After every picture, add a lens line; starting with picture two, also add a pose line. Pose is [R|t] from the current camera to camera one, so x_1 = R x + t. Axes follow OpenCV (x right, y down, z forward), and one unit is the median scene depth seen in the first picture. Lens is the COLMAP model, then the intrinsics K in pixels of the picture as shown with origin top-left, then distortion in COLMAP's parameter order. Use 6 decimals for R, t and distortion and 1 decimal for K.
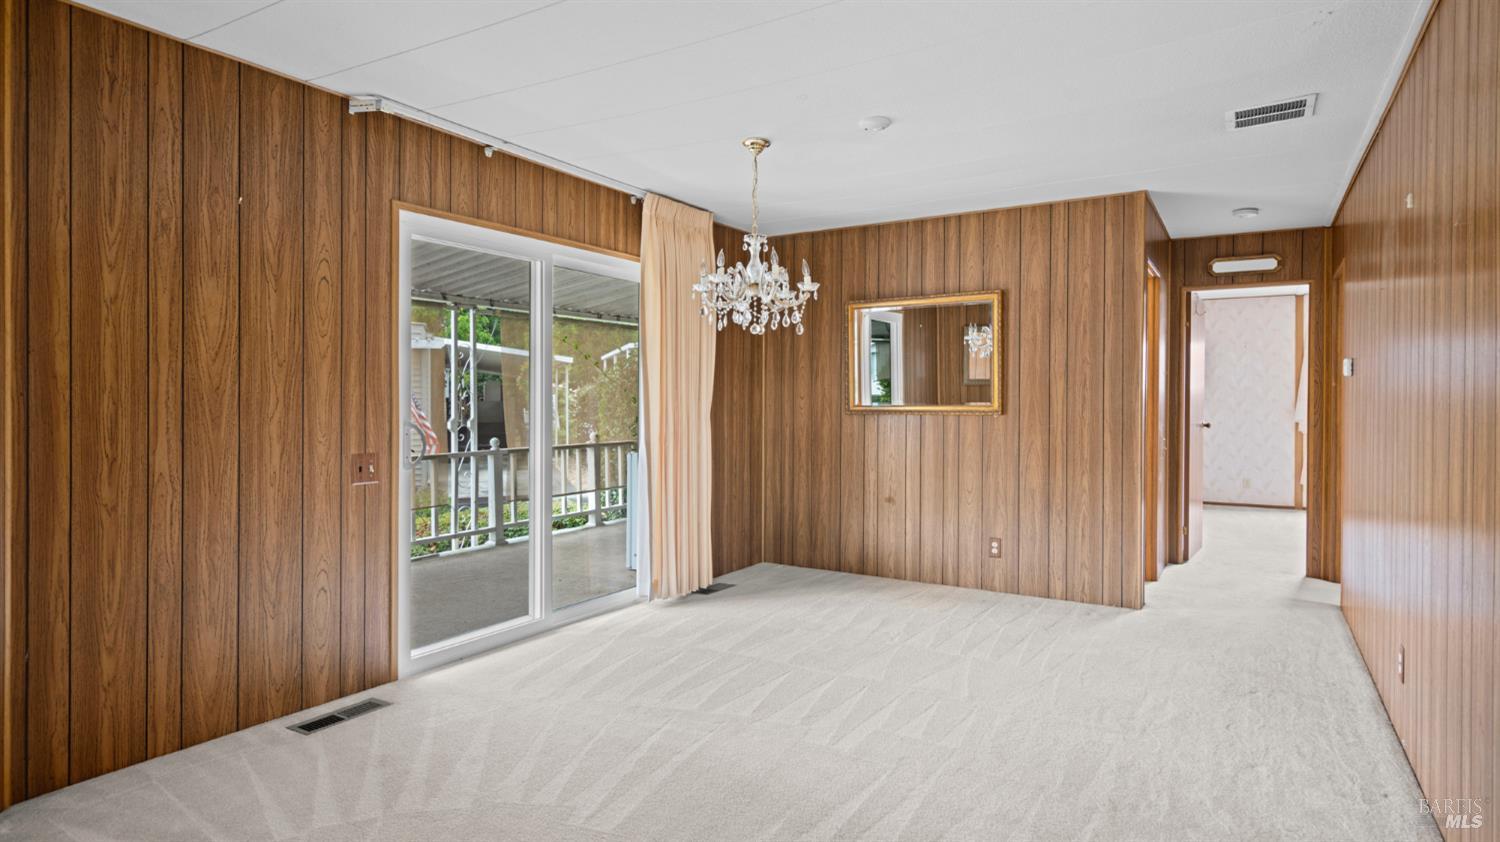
lens RADIAL K [[842.4, 0, 704.5], [0, 842.4, 399.9], [0, 0, 1]] dist [-0.000026, 0.007399]
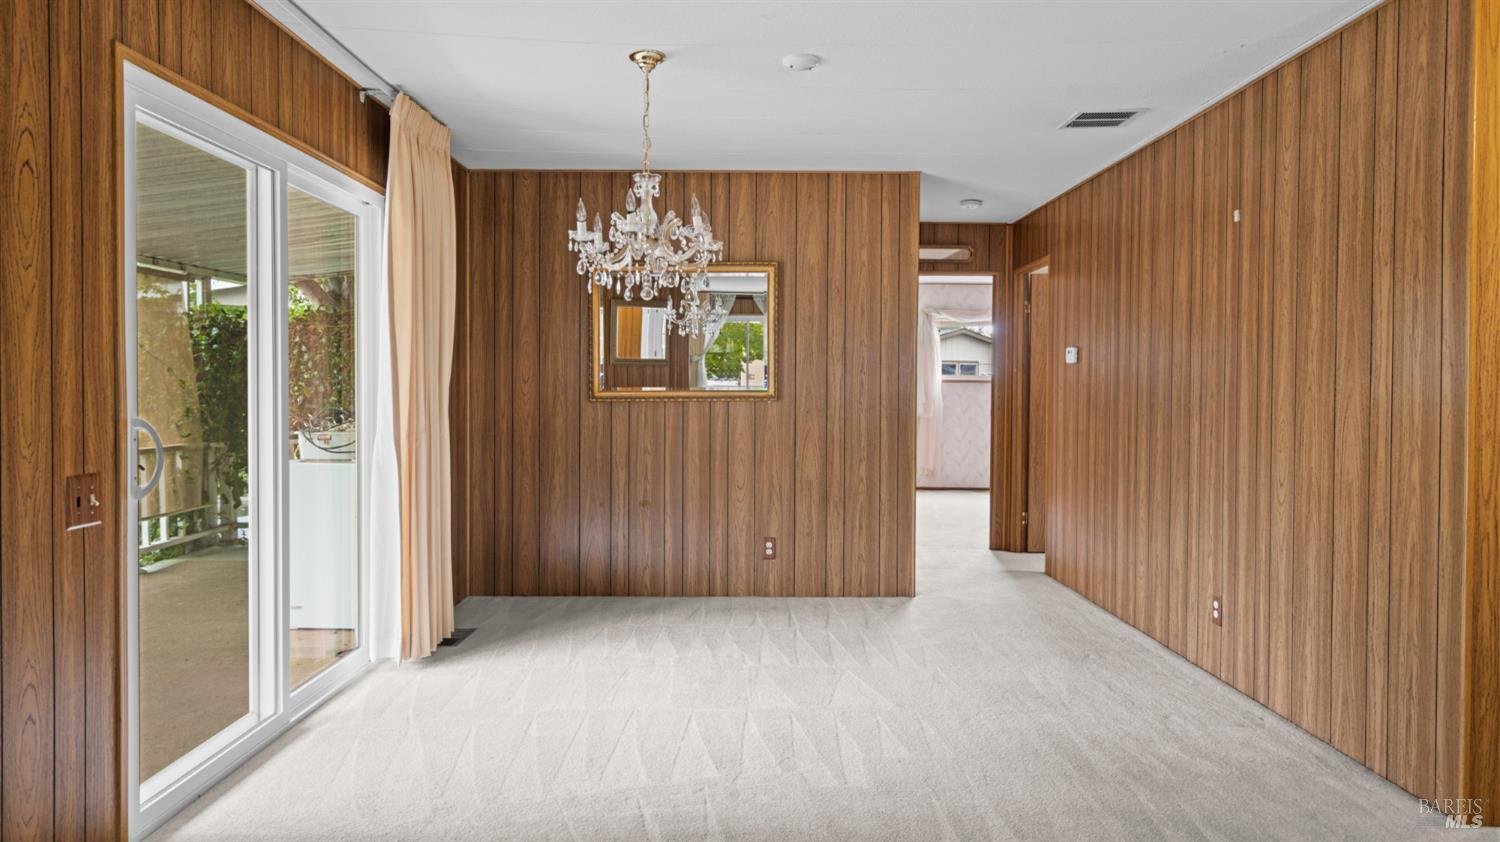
lens RADIAL K [[1017.6, 0, 784.9], [0, 1017.6, 403.0], [0, 0, 1]] dist [0.007527, 0.003684]
pose [[0.825824, -0.008273, 0.563867, -0.273245], [-0.002402, 0.999832, 0.018188, 0.000364], [-0.563922, -0.016375, 0.825665, 0.101303]]
